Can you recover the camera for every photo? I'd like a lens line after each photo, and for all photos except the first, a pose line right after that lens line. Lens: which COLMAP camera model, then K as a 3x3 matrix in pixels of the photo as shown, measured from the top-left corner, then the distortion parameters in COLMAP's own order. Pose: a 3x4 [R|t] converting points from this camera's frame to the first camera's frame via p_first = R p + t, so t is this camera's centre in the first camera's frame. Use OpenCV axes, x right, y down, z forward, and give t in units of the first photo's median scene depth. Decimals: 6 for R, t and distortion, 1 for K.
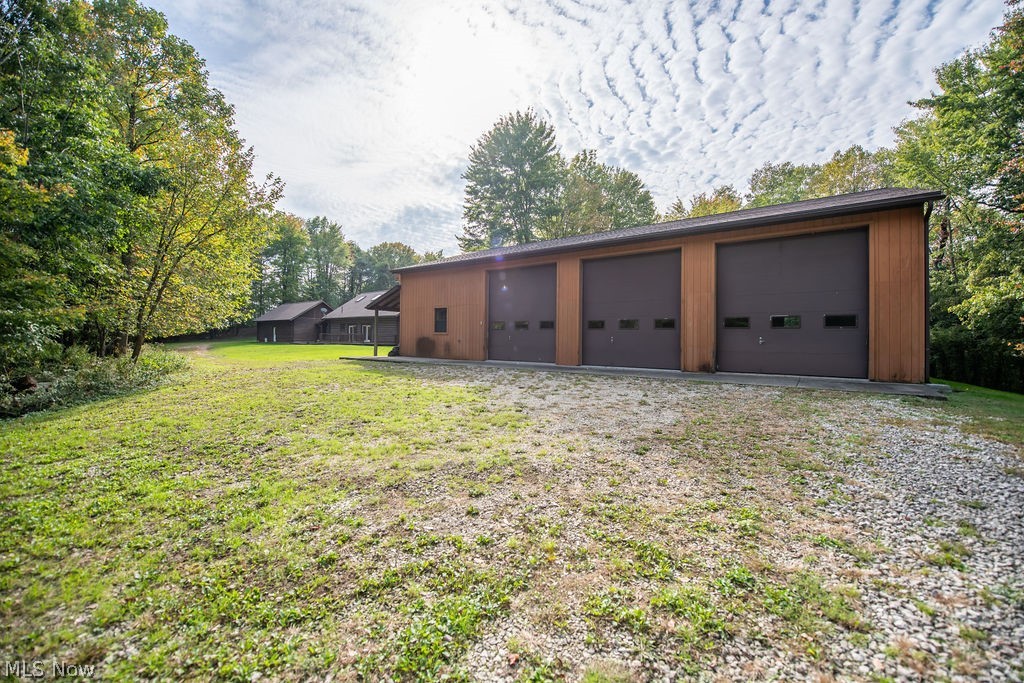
lens RADIAL K [[410.9, 0, 512.0], [0, 410.9, 341.5], [0, 0, 1]] dist [-0.000309, -0.000046]
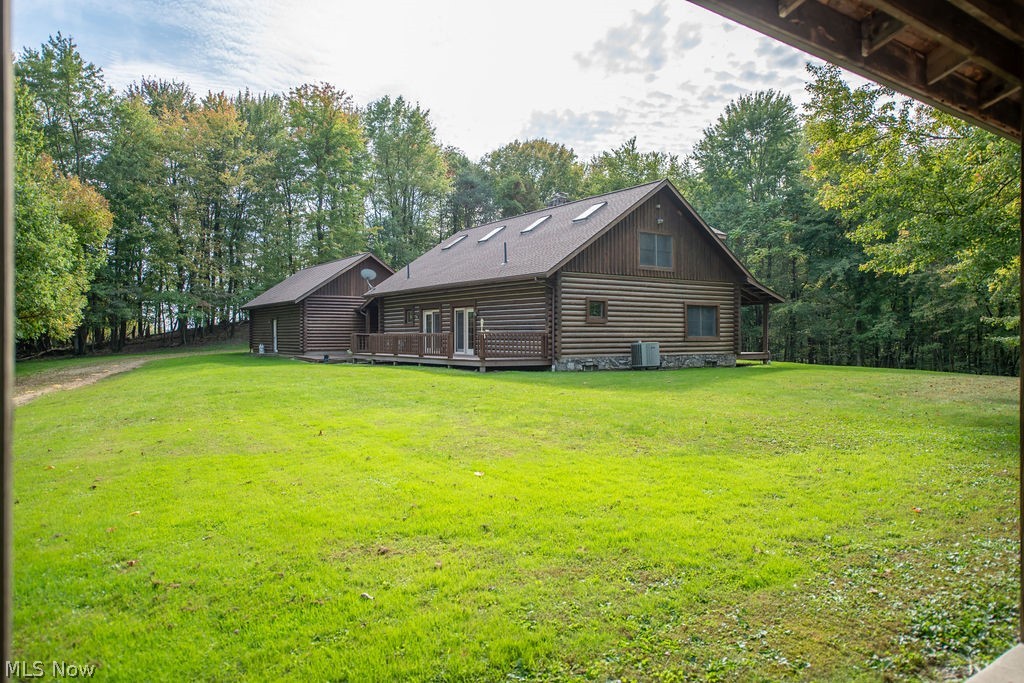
lens RADIAL K [[686.0, 0, 512.0], [0, 686.0, 341.5], [0, 0, 1]] dist [-0.000016, 0.000010]
pose [[0.952287, -0.015406, -0.304815, -0.074218], [0.018352, 0.999808, 0.006800, -0.007769], [0.304652, -0.012069, 0.952387, 0.244912]]
